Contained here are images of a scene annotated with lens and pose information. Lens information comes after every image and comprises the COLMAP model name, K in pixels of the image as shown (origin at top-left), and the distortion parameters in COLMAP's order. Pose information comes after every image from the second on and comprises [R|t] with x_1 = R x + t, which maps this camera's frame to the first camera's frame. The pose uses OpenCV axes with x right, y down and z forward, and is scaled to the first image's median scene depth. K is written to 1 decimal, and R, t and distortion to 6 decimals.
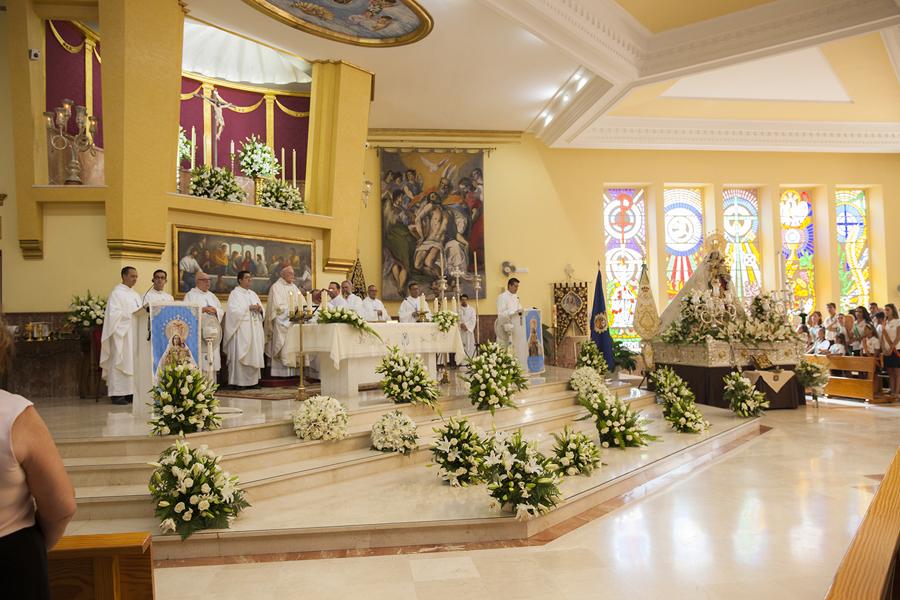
lens RADIAL K [[726.1, 0, 445.3], [0, 726.1, 305.1], [0, 0, 1]] dist [-0.101086, 0.125248]
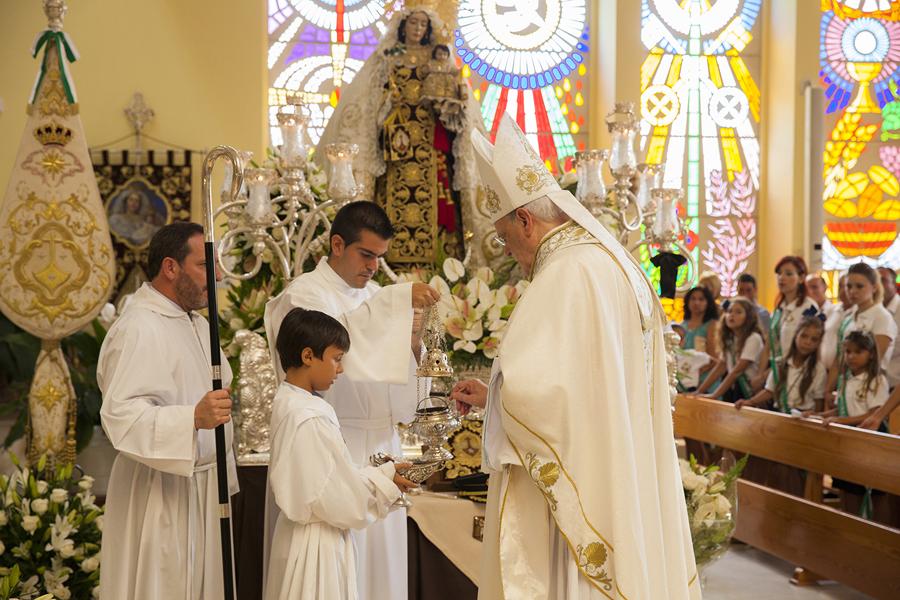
lens RADIAL K [[1319.8, 0, 445.8], [0, 1319.8, 300.3], [0, 0, 1]] dist [0.115665, 0.000000]
pose [[0.998815, 0.028351, 0.039546, 0.414292], [-0.029518, 0.999137, 0.029231, 0.021093], [-0.038683, -0.030364, 0.998790, 0.573724]]
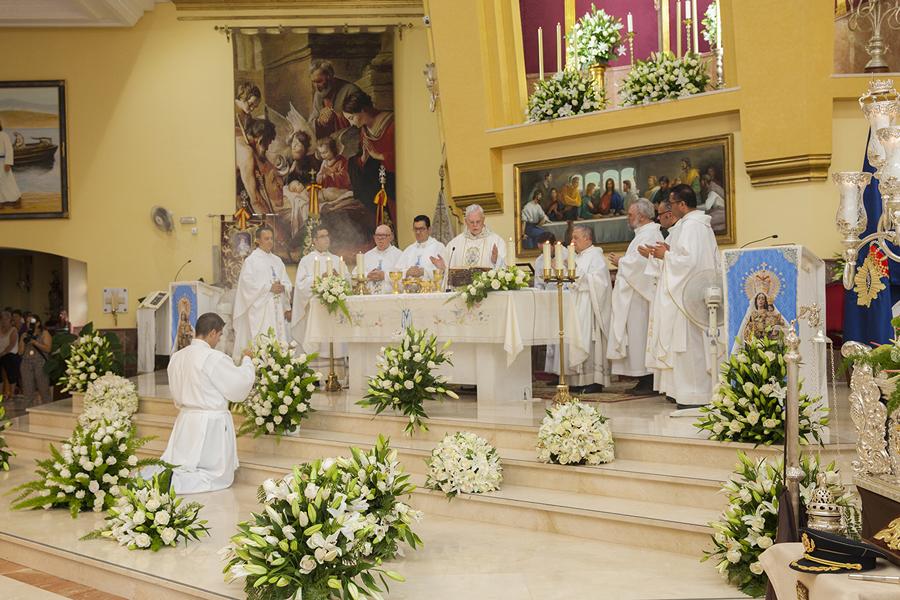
lens RADIAL K [[1024.0, 0, 463.4], [0, 1024.0, 283.5], [0, 0, 1]] dist [0.024180, 0.000000]
pose [[-0.086907, 0.015722, -0.996092, 0.670552], [0.071839, 0.997371, 0.009475, 0.003776], [0.993623, -0.070734, -0.087808, 0.902121]]
